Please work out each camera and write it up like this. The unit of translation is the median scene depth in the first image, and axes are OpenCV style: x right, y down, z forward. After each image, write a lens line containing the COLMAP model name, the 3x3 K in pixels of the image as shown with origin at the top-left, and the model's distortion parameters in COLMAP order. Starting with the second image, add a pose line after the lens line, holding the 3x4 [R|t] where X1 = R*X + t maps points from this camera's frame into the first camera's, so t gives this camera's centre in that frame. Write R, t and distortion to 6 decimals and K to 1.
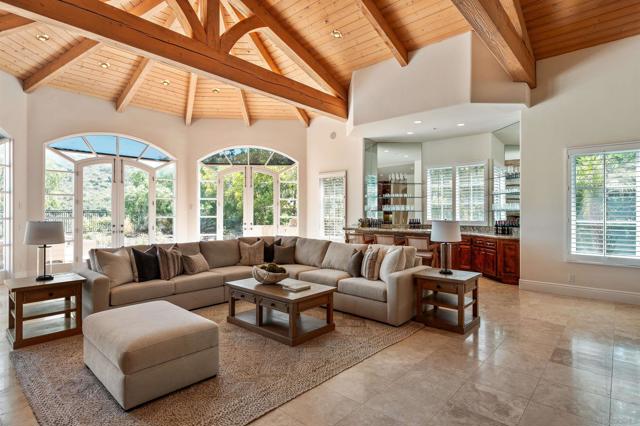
lens RADIAL K [[330.0, 0, 320.6], [0, 330.0, 212.0], [0, 0, 1]] dist [-0.000712, -0.000926]
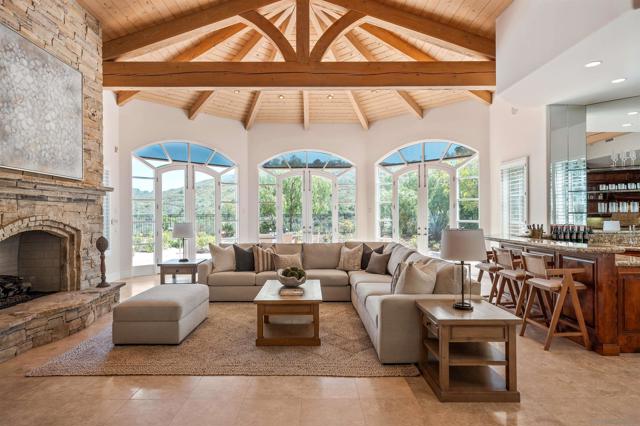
lens RADIAL K [[367.5, 0, 319.3], [0, 367.5, 214.8], [0, 0, 1]] dist [0.009240, 0.001131]
pose [[0.670937, -0.004049, -0.741504, 0.415121], [0.004258, 0.999990, -0.001608, -0.001212], [0.741502, -0.002079, 0.670947, 0.166846]]
